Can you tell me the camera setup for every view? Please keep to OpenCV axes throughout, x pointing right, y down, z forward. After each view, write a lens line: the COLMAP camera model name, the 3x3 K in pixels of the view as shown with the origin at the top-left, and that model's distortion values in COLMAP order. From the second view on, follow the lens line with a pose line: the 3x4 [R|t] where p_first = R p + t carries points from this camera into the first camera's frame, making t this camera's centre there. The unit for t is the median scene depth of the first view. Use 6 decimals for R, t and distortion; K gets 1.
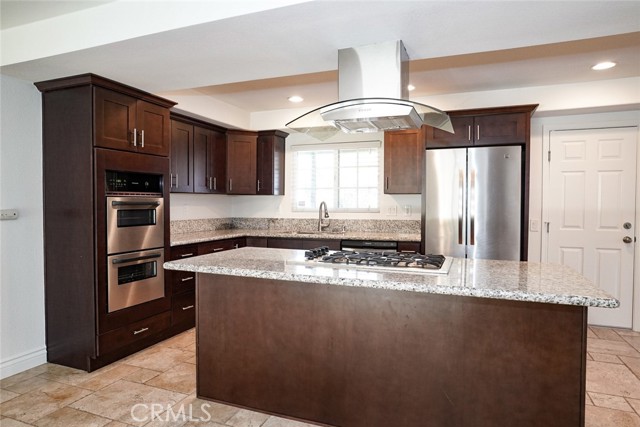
lens RADIAL K [[387.2, 0, 320.5], [0, 387.2, 213.3], [0, 0, 1]] dist [-0.006594, 0.002252]
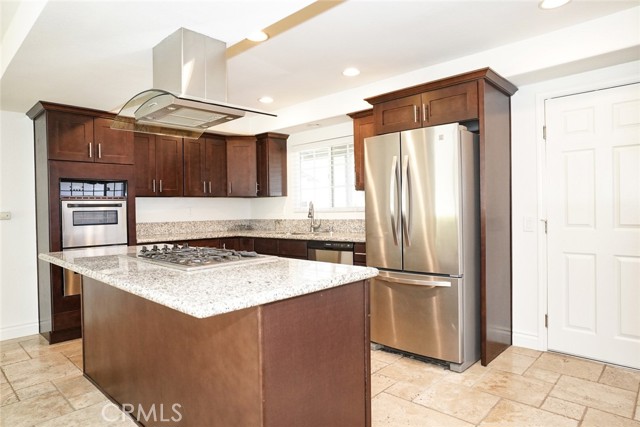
lens RADIAL K [[387.2, 0, 318.3], [0, 387.2, 212.3], [0, 0, 1]] dist [-0.006594, 0.002252]
pose [[0.925904, -0.016618, -0.377393, 0.391861], [0.010285, 0.999771, -0.018790, 0.015636], [0.377619, 0.013516, 0.925863, 0.109525]]
